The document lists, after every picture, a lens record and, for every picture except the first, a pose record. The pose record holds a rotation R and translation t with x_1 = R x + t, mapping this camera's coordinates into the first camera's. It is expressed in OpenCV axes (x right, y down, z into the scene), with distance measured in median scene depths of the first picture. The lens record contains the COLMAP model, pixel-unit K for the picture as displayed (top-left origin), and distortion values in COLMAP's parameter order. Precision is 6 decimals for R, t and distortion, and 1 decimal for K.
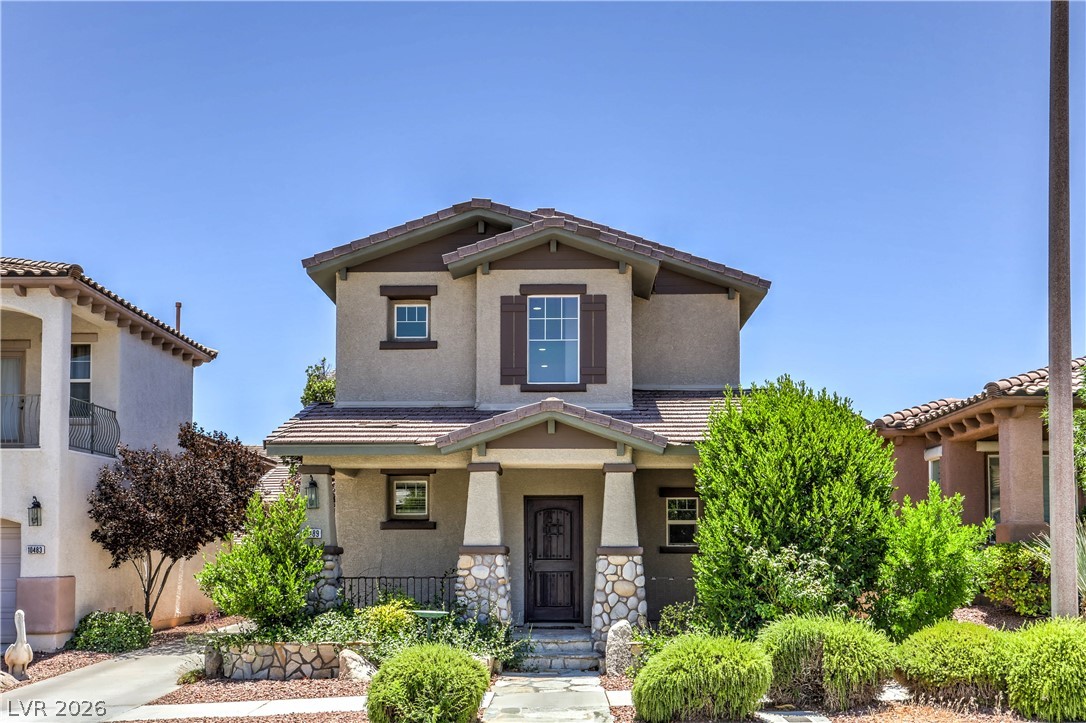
lens RADIAL K [[1020.2, 0, 543.6], [0, 1020.2, 410.2], [0, 0, 1]] dist [0.033724, -0.005728]
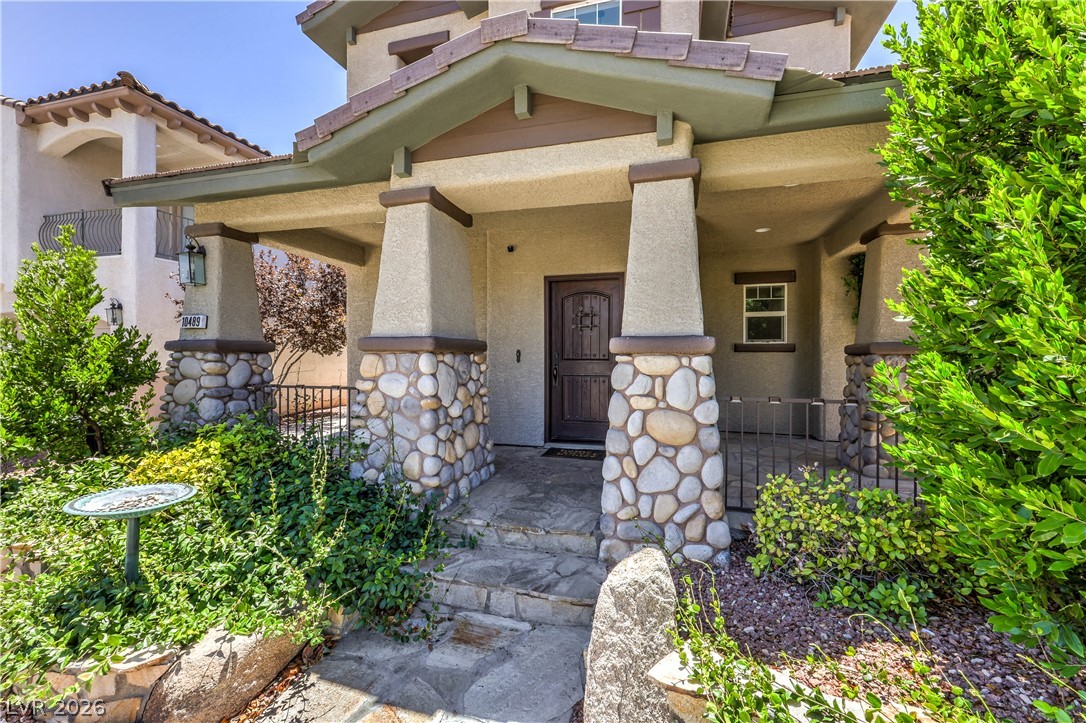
lens RADIAL K [[451.2, 0, 539.8], [0, 451.2, 342.6], [0, 0, 1]] dist [0.013034, 0.000230]
pose [[0.964710, -0.005980, -0.263246, 0.074335], [0.036308, 0.993213, 0.110498, 0.109920], [0.260798, -0.116156, 0.958380, 0.775625]]
